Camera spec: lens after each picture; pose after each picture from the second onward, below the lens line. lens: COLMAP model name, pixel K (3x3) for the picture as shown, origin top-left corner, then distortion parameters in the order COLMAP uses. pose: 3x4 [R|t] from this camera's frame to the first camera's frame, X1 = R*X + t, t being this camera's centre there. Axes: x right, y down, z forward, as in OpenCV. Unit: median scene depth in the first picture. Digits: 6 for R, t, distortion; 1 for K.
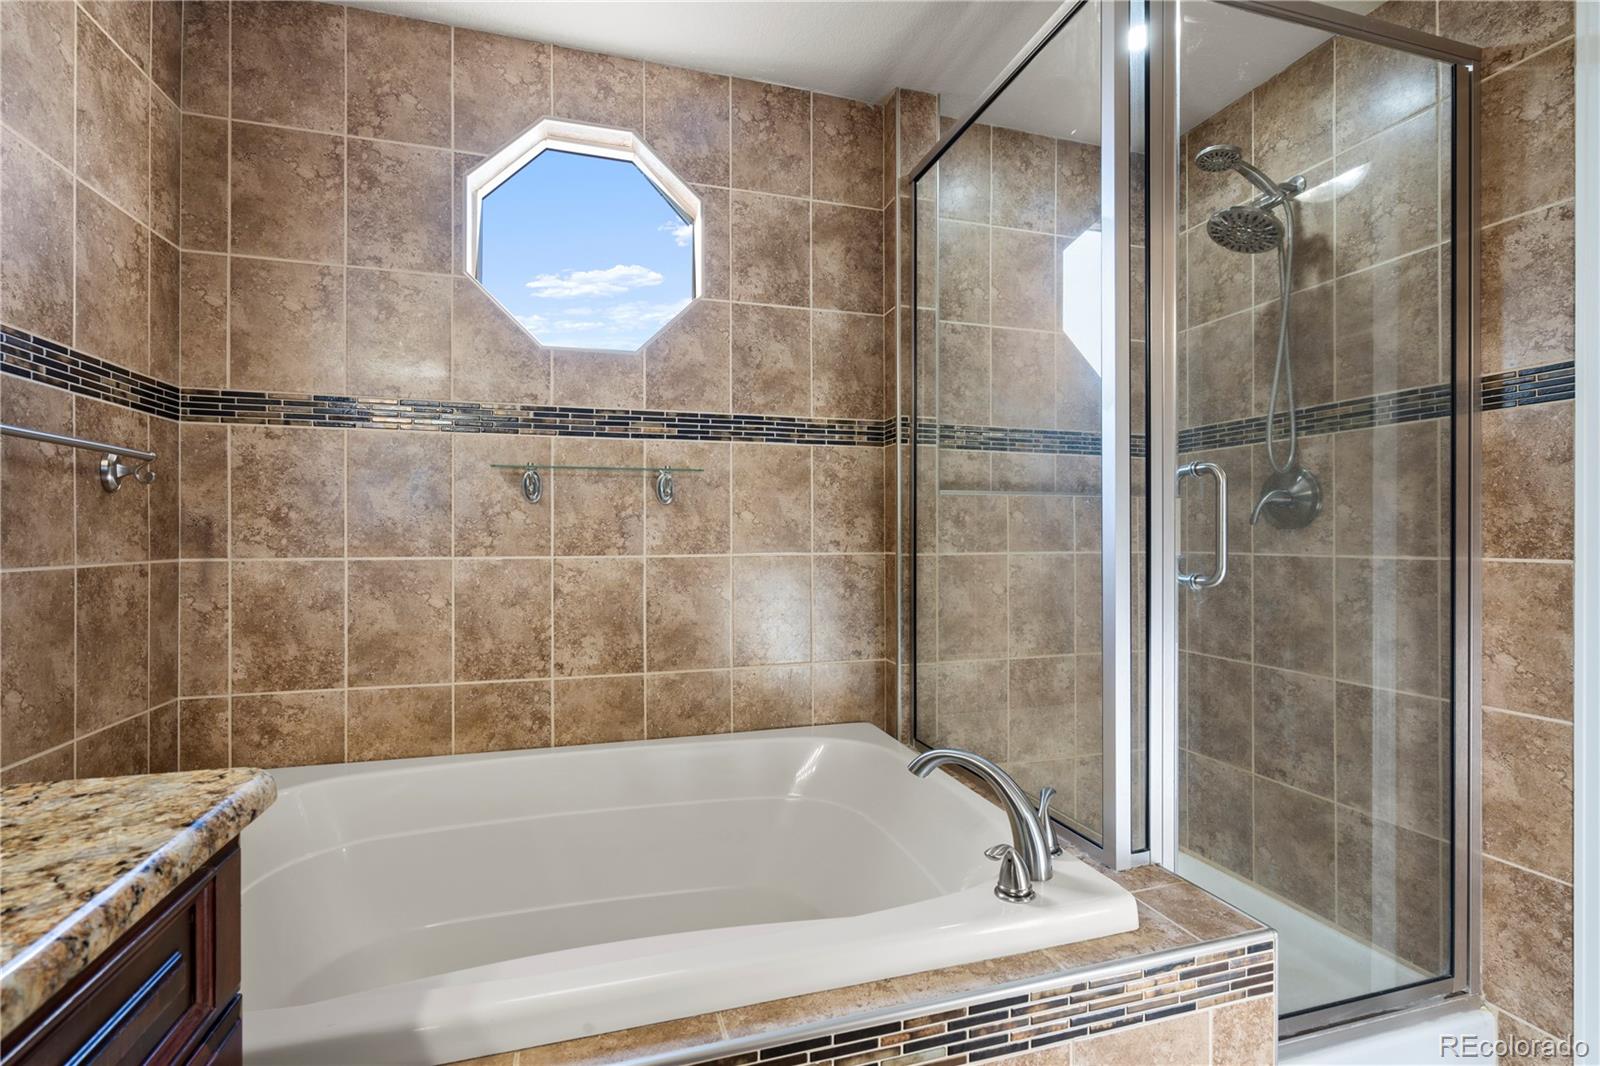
lens RADIAL K [[738.3, 0, 809.1], [0, 738.3, 532.9], [0, 0, 1]] dist [-0.006106, 0.002996]
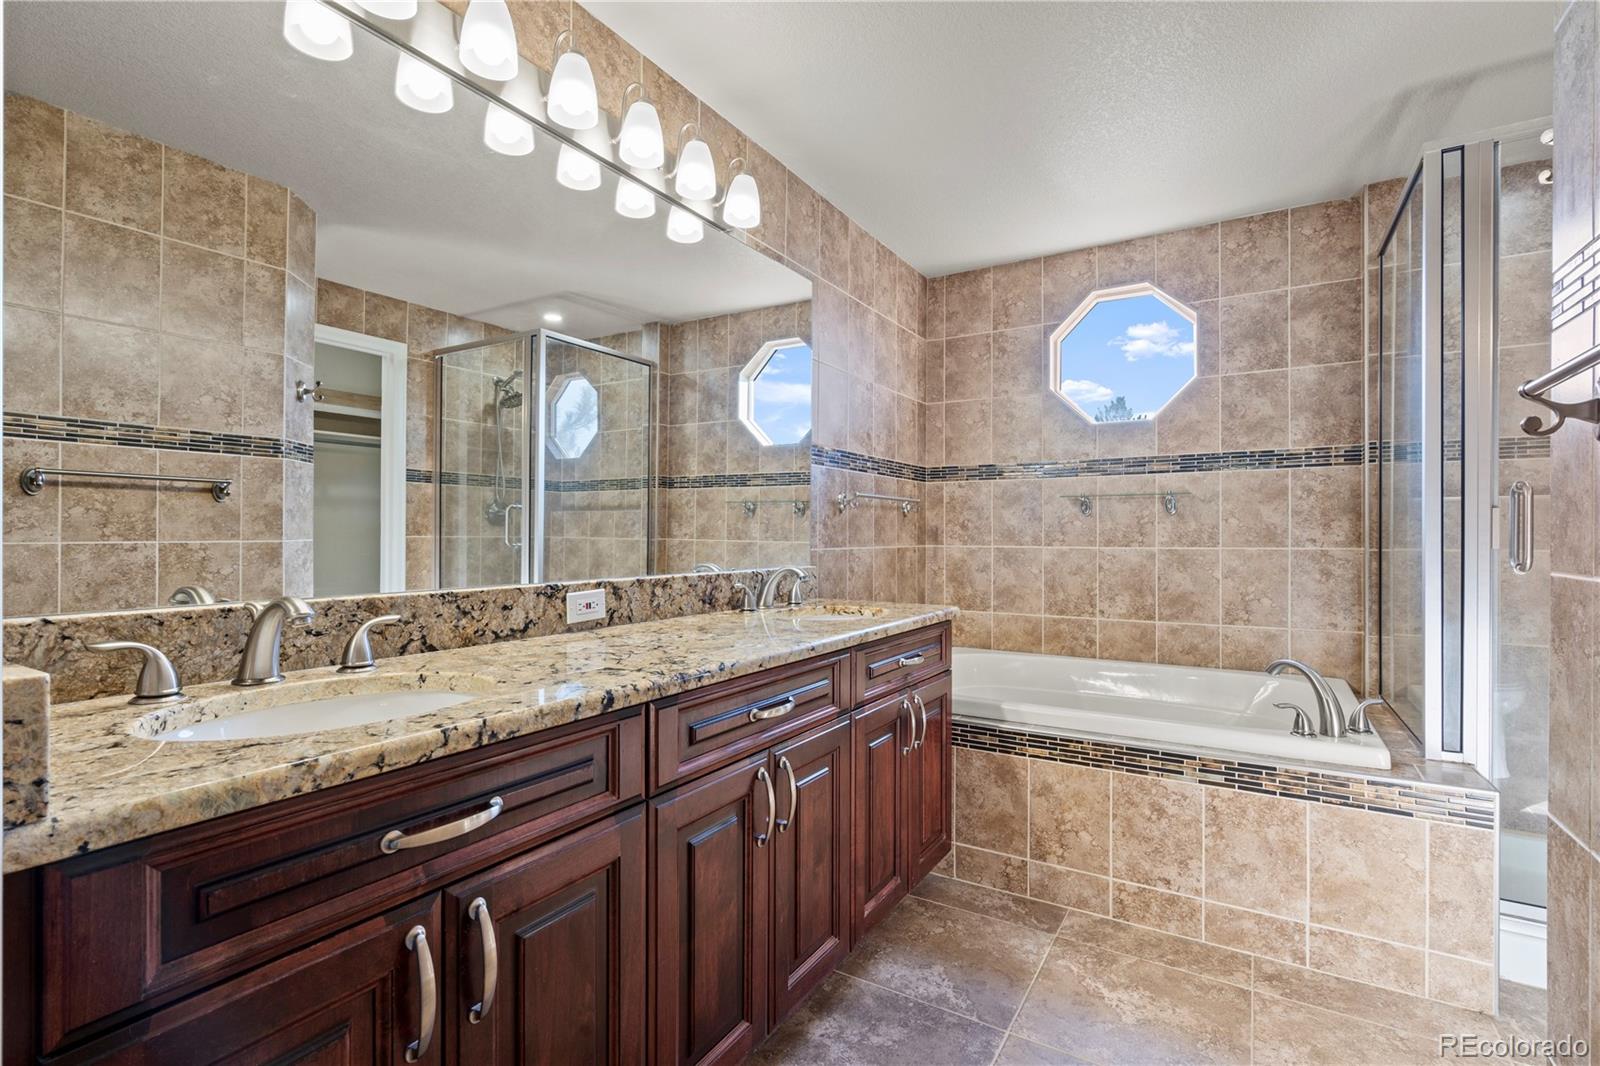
lens RADIAL K [[738.3, 0, 792.6], [0, 738.3, 536.6], [0, 0, 1]] dist [-0.006106, 0.002996]
pose [[0.652453, 0.002384, -0.757825, 0.483964], [0.000692, 0.999993, 0.003742, 0.000921], [0.757829, -0.002966, 0.652447, -0.646264]]
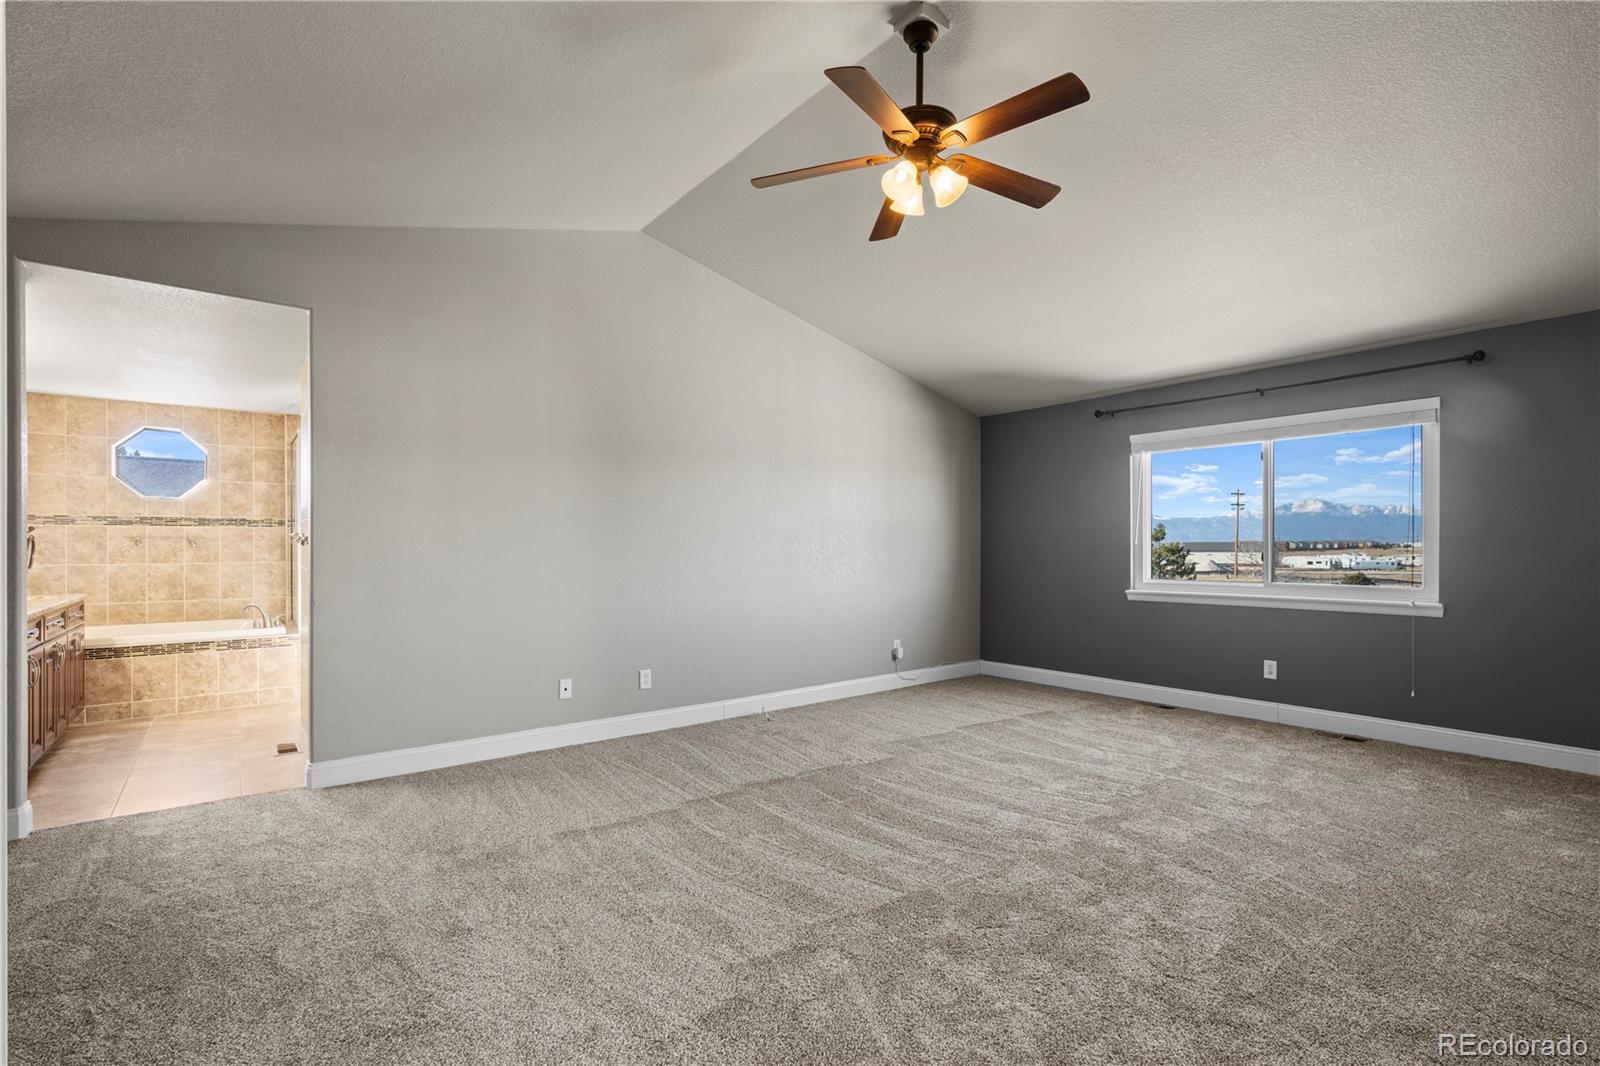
lens RADIAL K [[738.3, 0, 814.5], [0, 738.3, 546.7], [0, 0, 1]] dist [-0.006106, 0.002996]
pose [[0.932457, -0.000397, 0.361281, 1.193289], [-0.000798, 0.999995, 0.003158, -0.054298], [-0.361281, -0.003233, 0.932452, -3.007877]]
